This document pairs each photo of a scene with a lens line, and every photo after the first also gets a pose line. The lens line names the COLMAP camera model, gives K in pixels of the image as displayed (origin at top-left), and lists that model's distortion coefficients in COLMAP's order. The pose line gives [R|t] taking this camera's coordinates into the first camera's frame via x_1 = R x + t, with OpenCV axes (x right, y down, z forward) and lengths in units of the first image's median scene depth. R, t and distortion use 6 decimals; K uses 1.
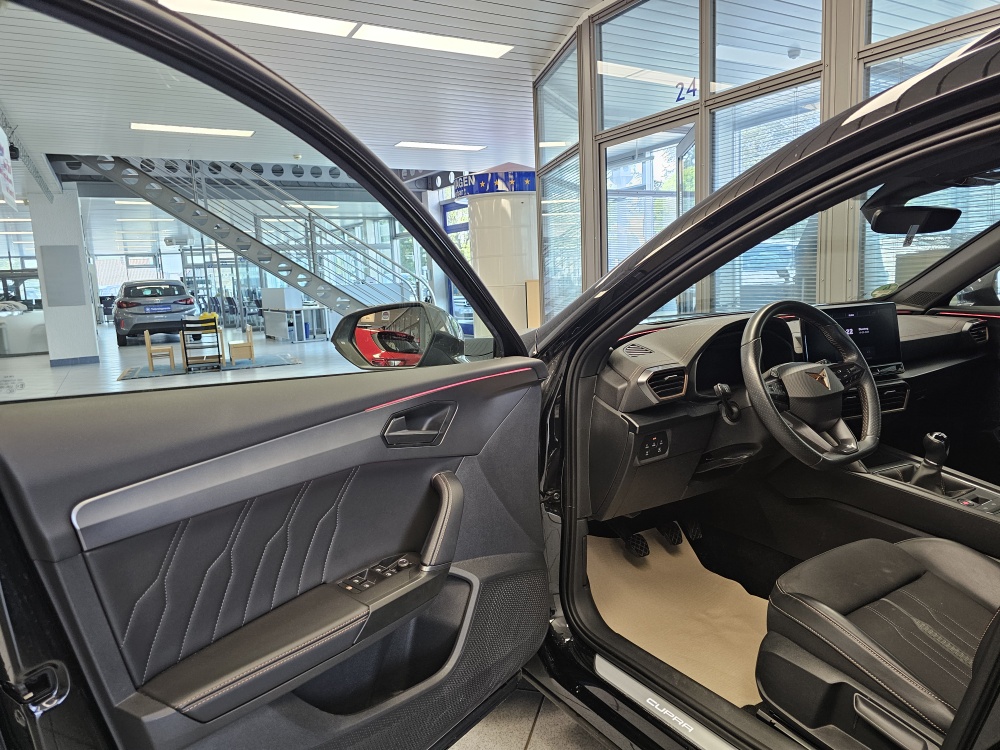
lens RADIAL K [[670.2, 0, 500.0], [0, 670.2, 375.0], [0, 0, 1]] dist [0.002078, -0.004560]
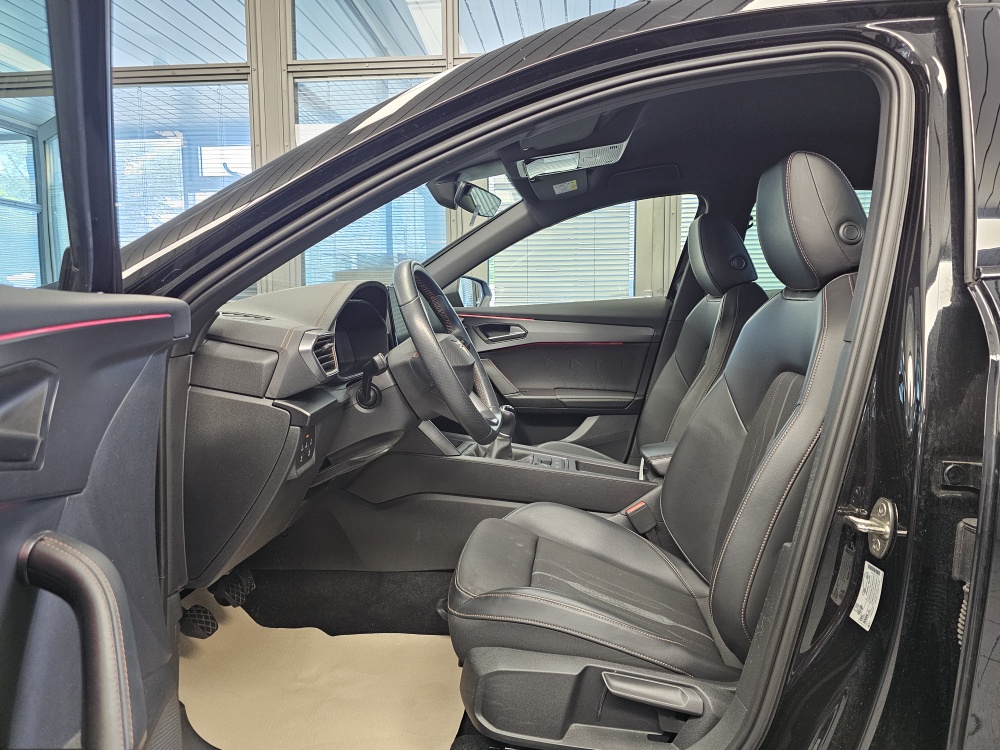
lens RADIAL K [[673.3, 0, 503.0], [0, 673.3, 359.6], [0, 0, 1]] dist [0.008746, -0.004958]
pose [[0.589695, -0.025149, 0.807234, -0.197337], [0.101578, 0.993887, -0.043240, 0.062901], [-0.801212, 0.107496, 0.588645, 0.395488]]
